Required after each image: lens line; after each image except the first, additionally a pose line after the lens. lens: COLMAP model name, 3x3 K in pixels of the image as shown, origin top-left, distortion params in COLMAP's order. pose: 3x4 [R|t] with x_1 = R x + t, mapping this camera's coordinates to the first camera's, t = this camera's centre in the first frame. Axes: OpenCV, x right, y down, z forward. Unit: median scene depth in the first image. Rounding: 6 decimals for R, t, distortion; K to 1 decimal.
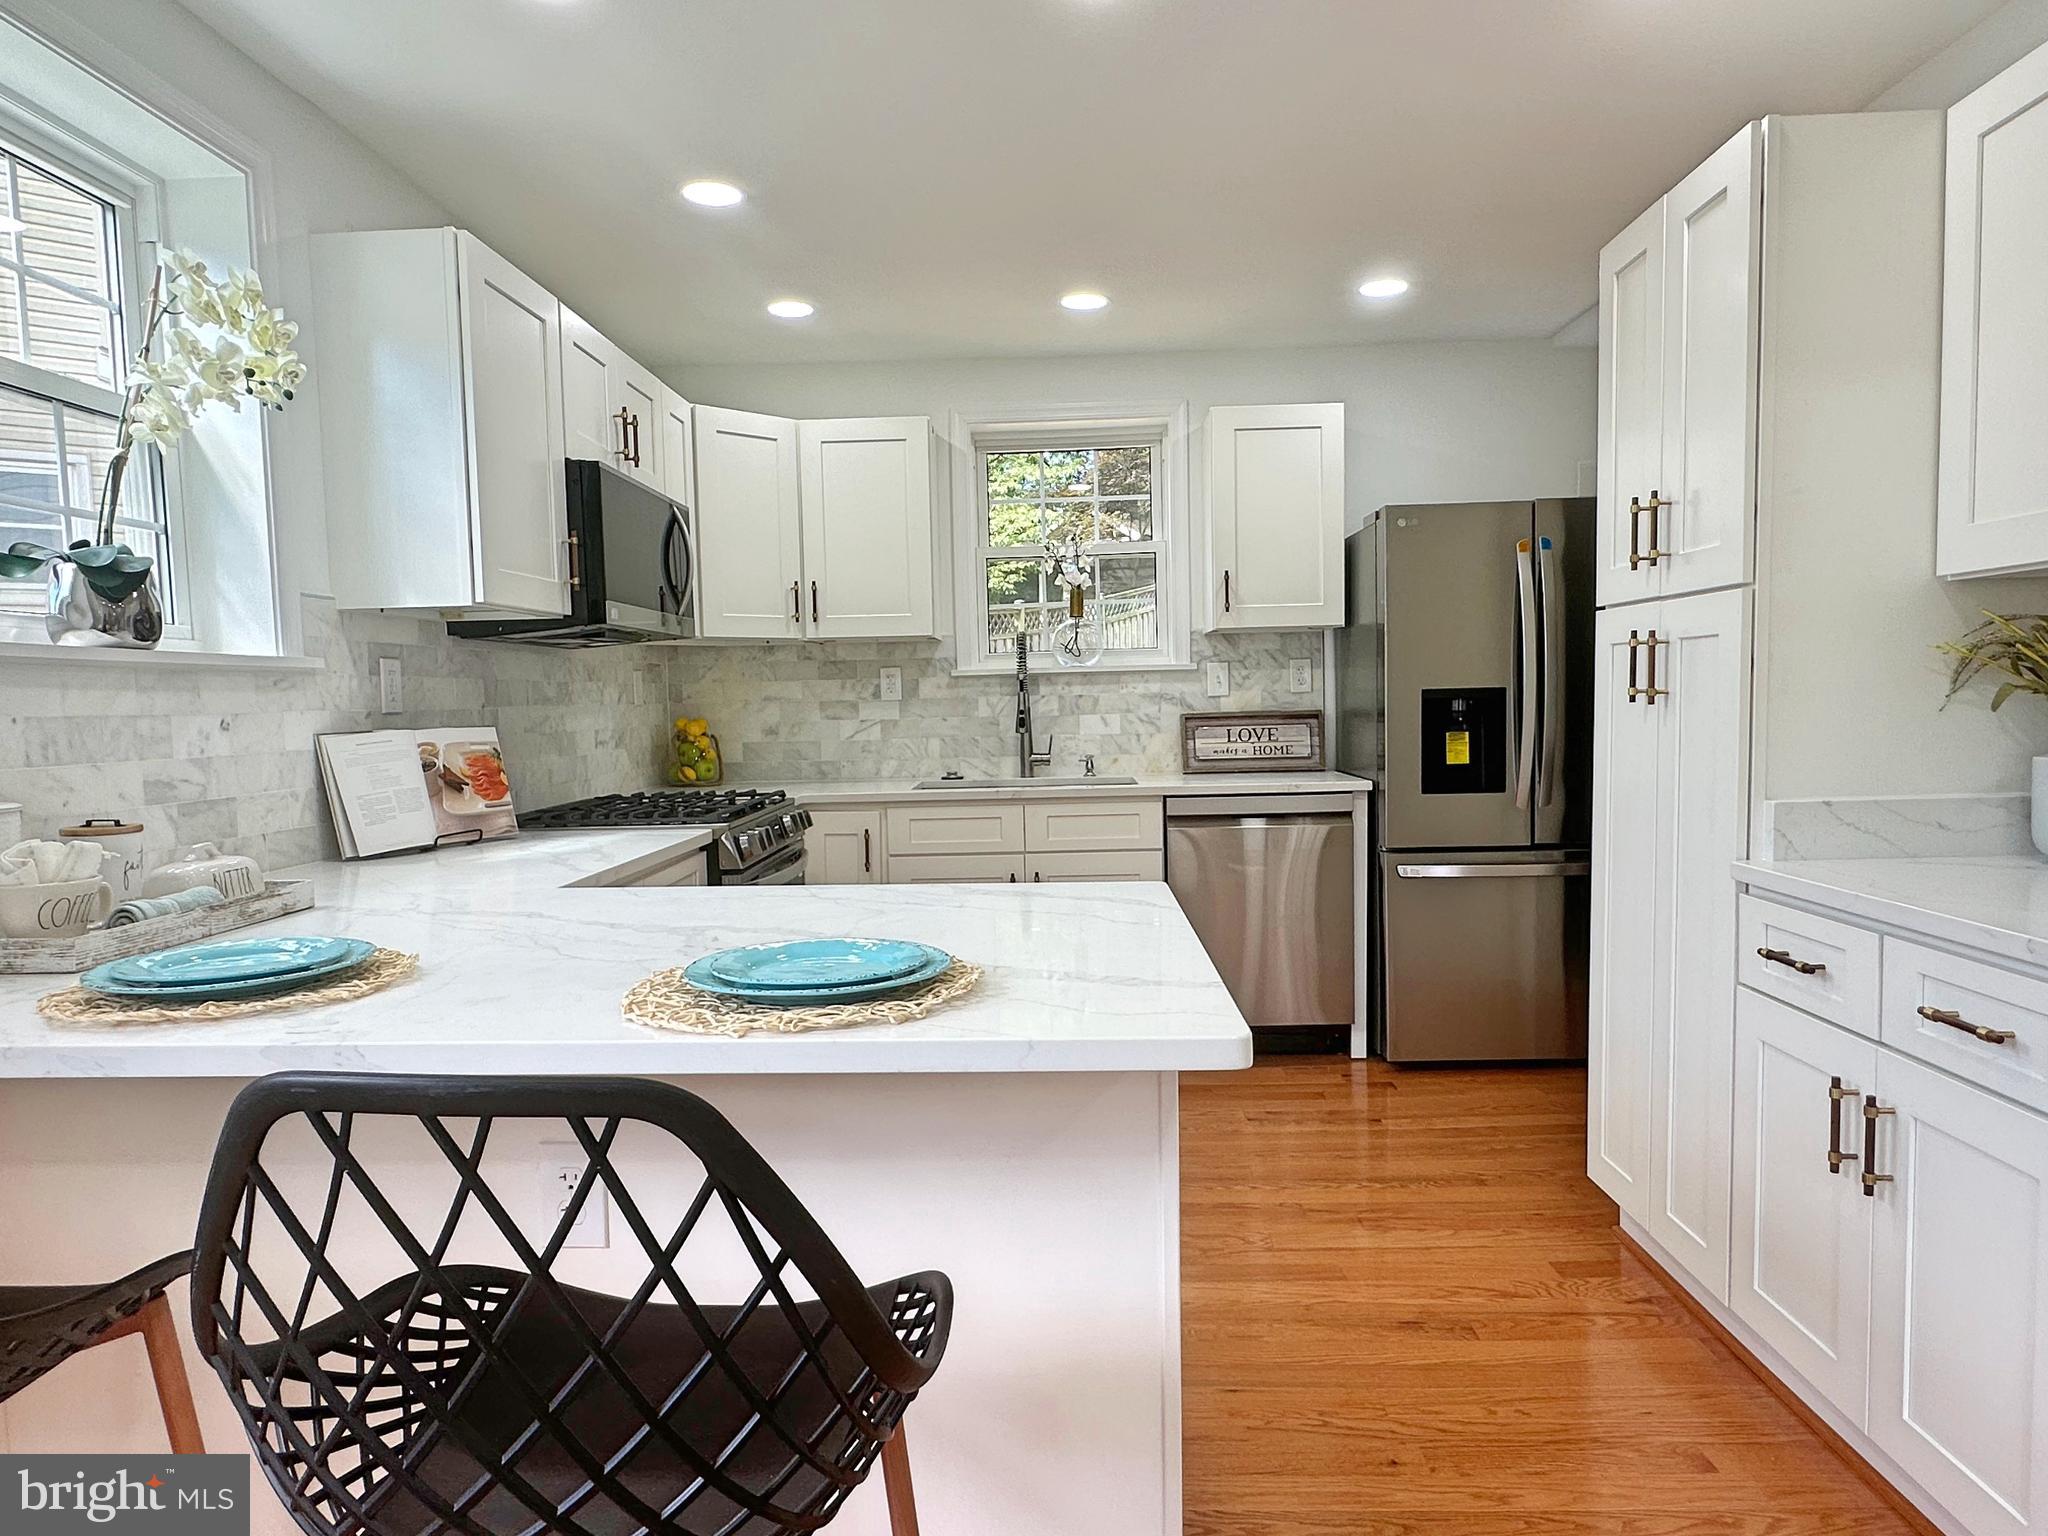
lens RADIAL K [[1257.2, 0, 1020.0], [0, 1257.2, 775.8], [0, 0, 1]] dist [-0.001275, 0.000462]
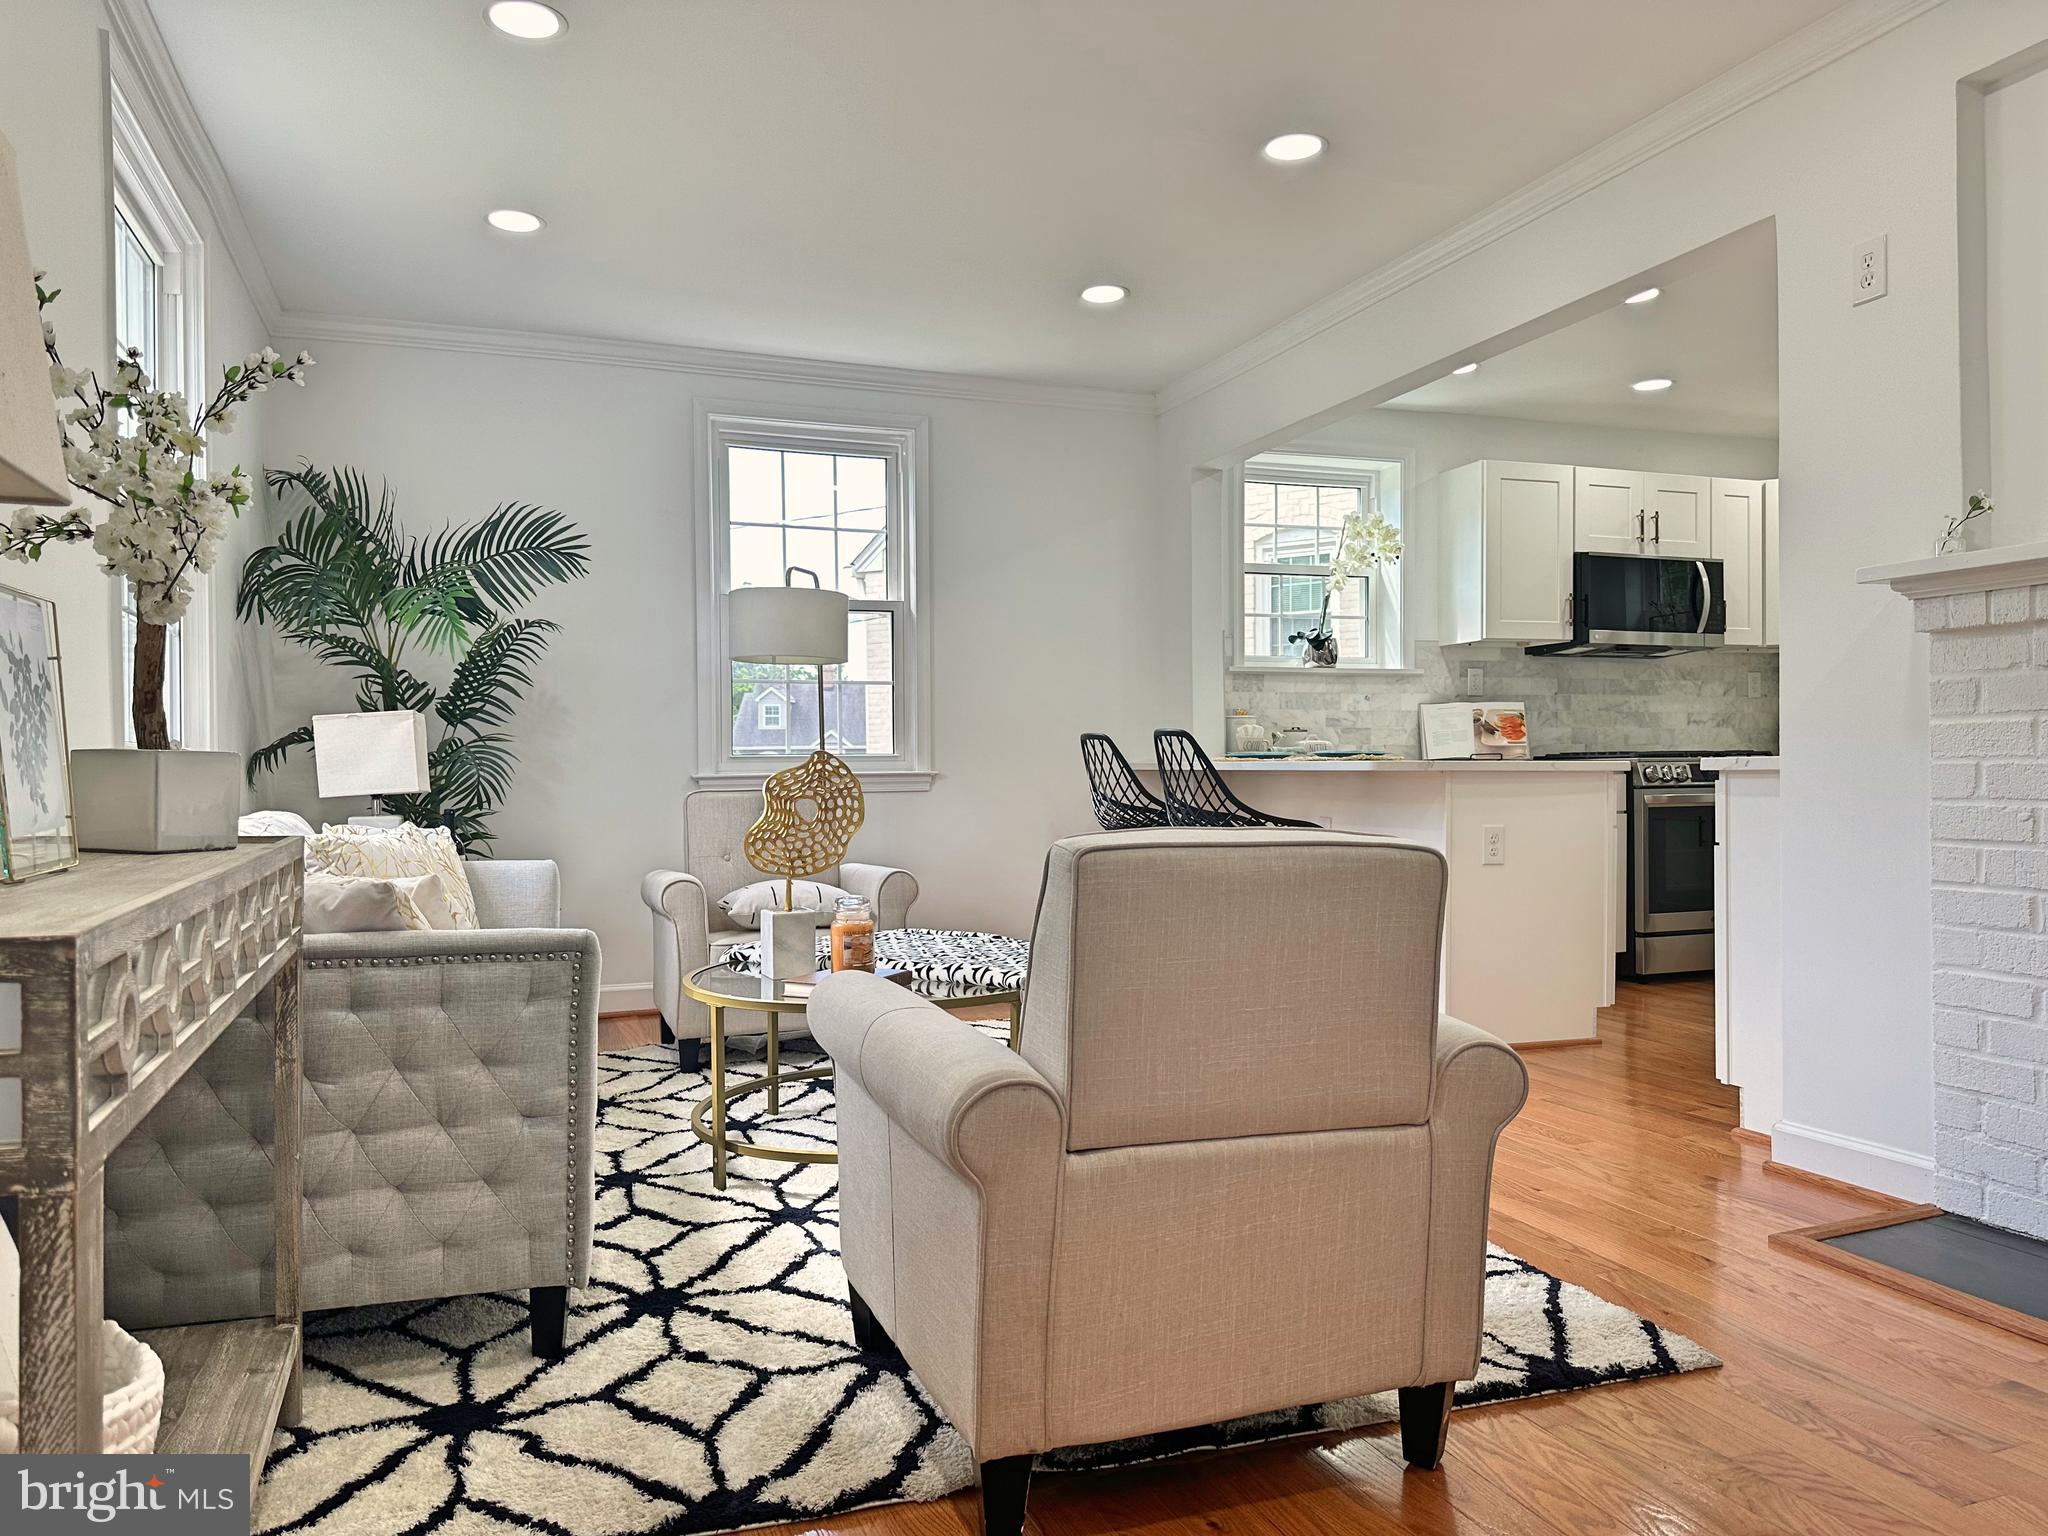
lens RADIAL K [[1442.1, 0, 1014.6], [0, 1442.1, 776.3], [0, 0, 1]] dist [0.166065, -0.284031]
pose [[0.381696, 0.025199, -0.923944, 0.996143], [-0.059704, 0.998213, 0.002560, 0.084118], [0.922358, 0.054186, 0.382518, -0.406386]]
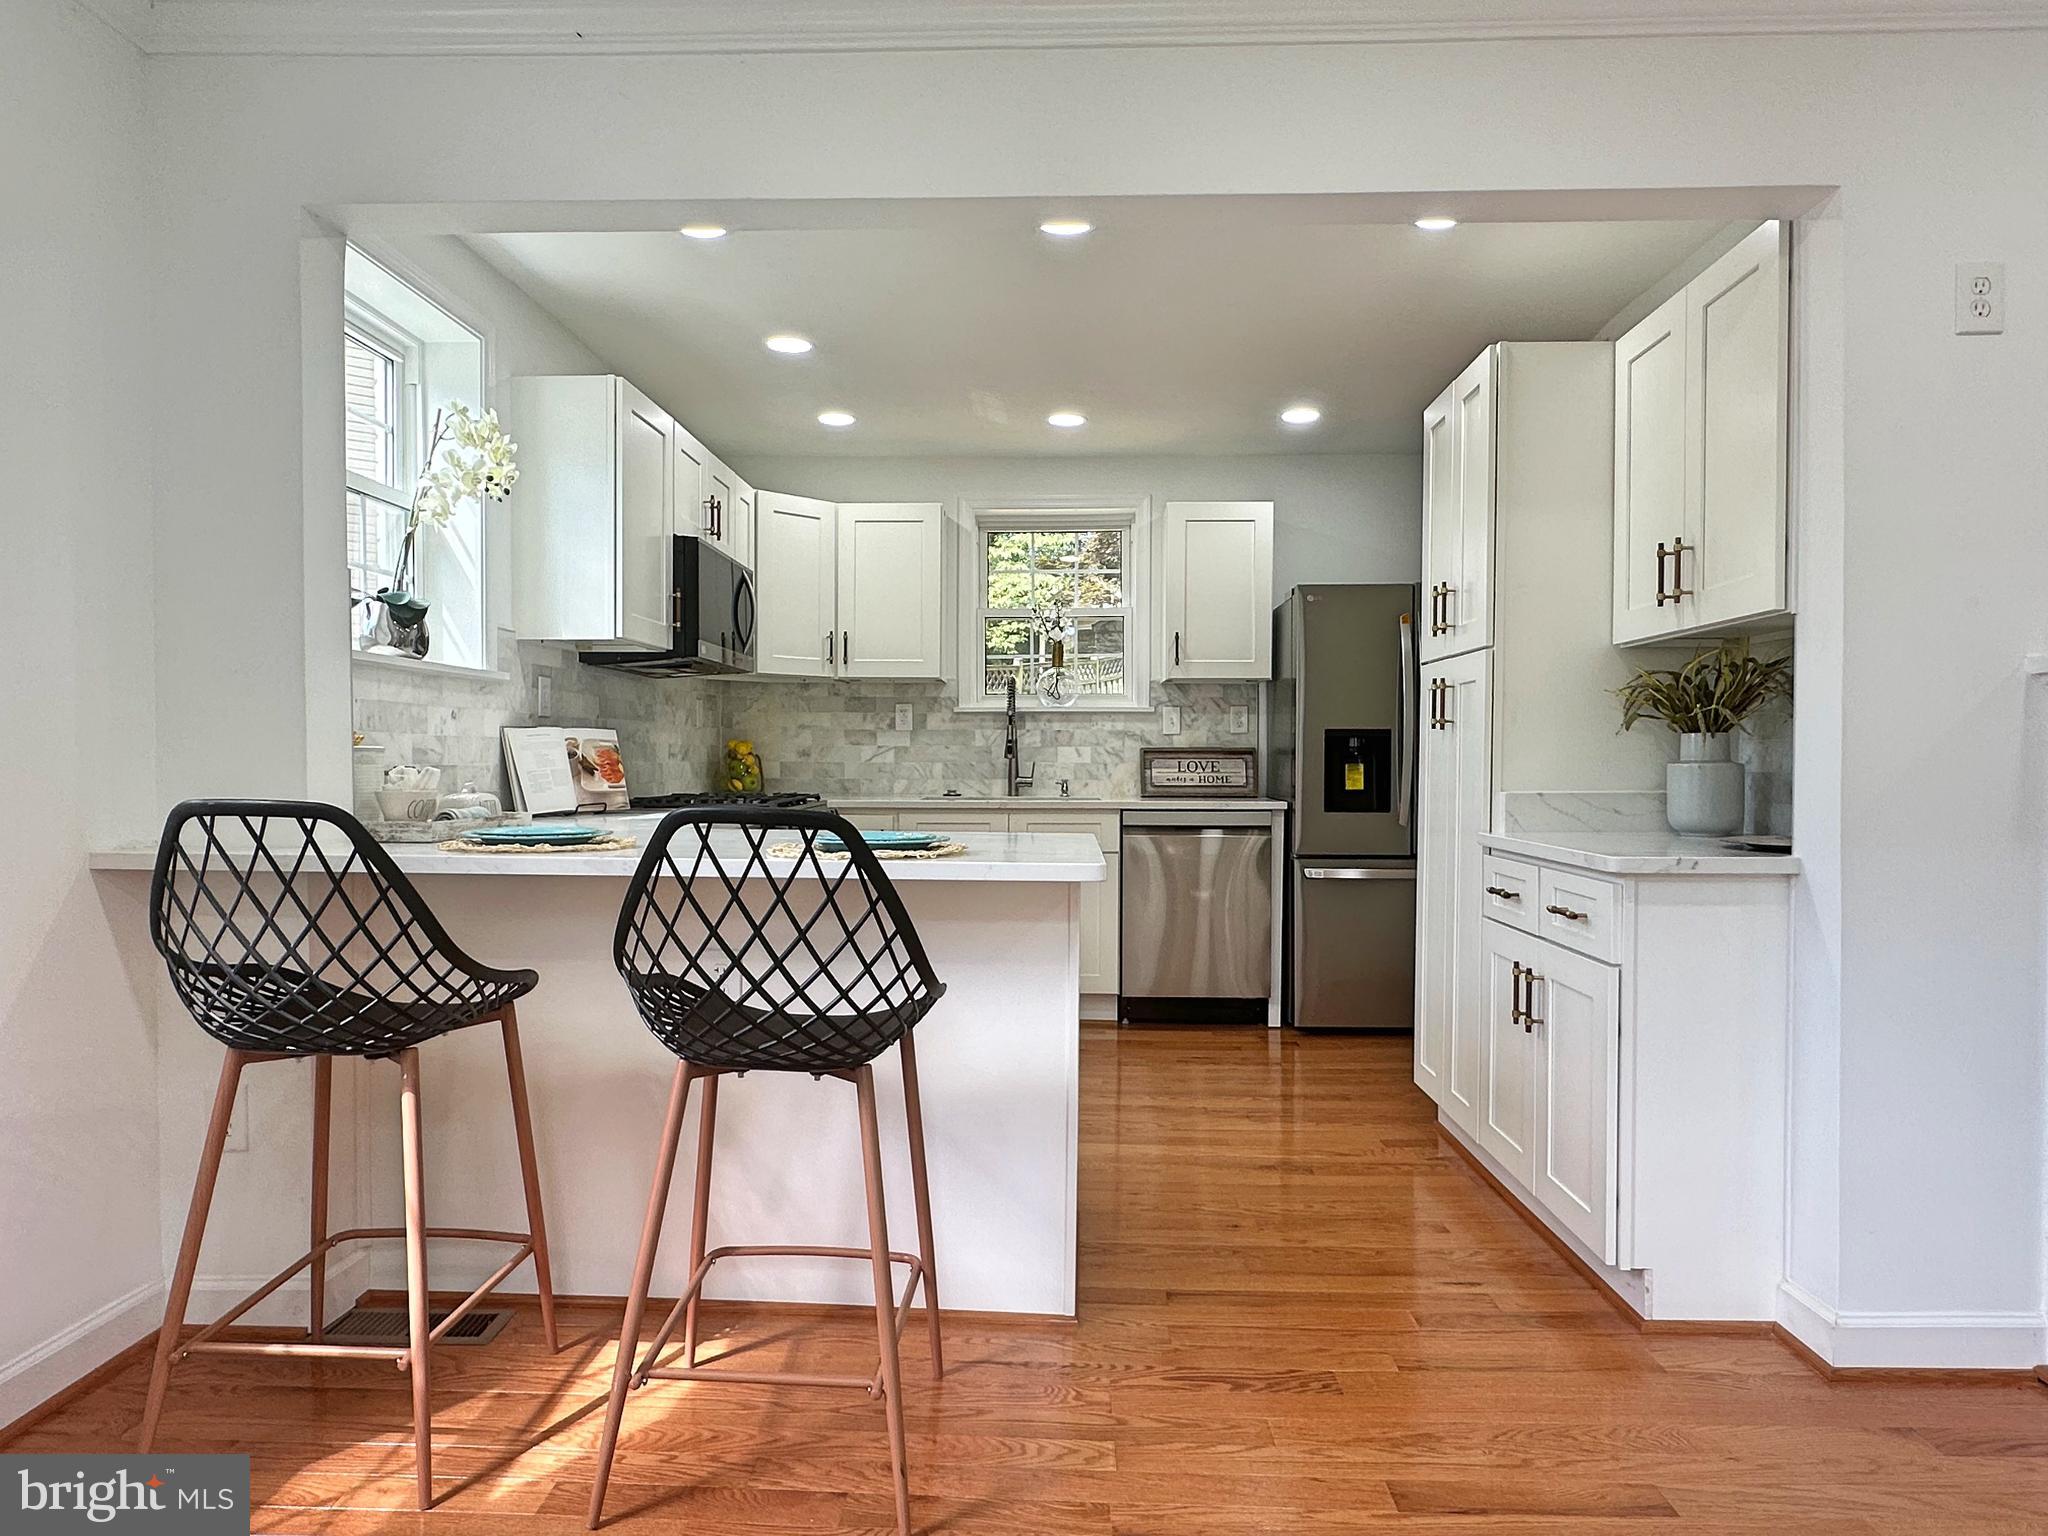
lens RADIAL K [[1263.1, 0, 1024.0], [0, 1263.1, 768.0], [0, 0, 1]] dist [0.000852, 0.000465]
pose [[0.999623, 0.027309, 0.002757, 0.014175], [-0.027116, 0.998125, -0.054874, 0.048569], [-0.004250, 0.054779, 0.998489, -0.267283]]
